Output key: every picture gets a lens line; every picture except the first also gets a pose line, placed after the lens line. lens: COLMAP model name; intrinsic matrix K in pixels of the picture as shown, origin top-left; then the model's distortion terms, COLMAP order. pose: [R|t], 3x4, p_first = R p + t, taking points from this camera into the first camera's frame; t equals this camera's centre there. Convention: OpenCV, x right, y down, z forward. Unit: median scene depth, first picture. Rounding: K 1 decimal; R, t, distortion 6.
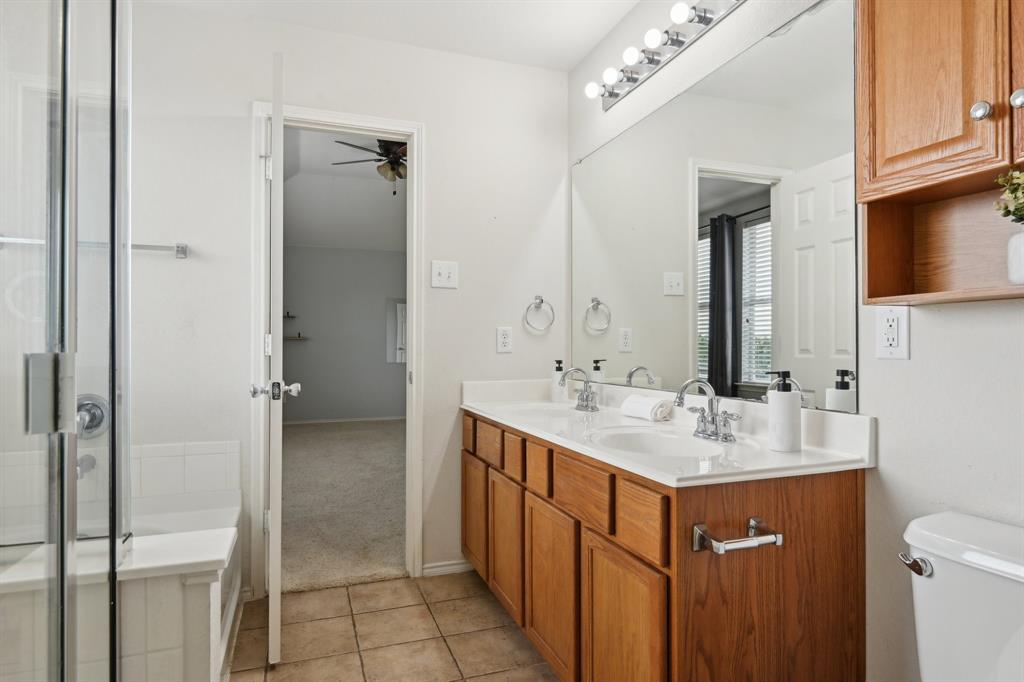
lens RADIAL K [[590.5, 0, 508.0], [0, 590.5, 343.6], [0, 0, 1]] dist [-0.000875, -0.000971]
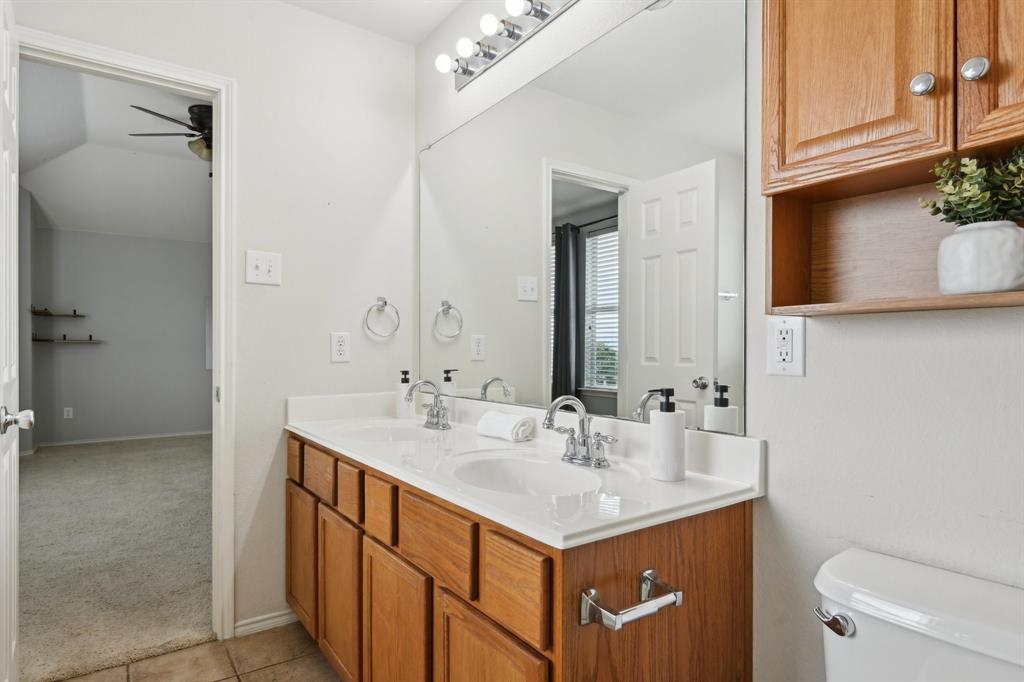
lens RADIAL K [[554.4, 0, 516.2], [0, 554.4, 351.5], [0, 0, 1]] dist [0.009811, -0.005969]
pose [[0.959081, 0.000120, 0.283131, 0.013981], [-0.002816, 0.999954, 0.009114, -0.010968], [-0.283117, -0.009539, 0.959038, 0.197961]]
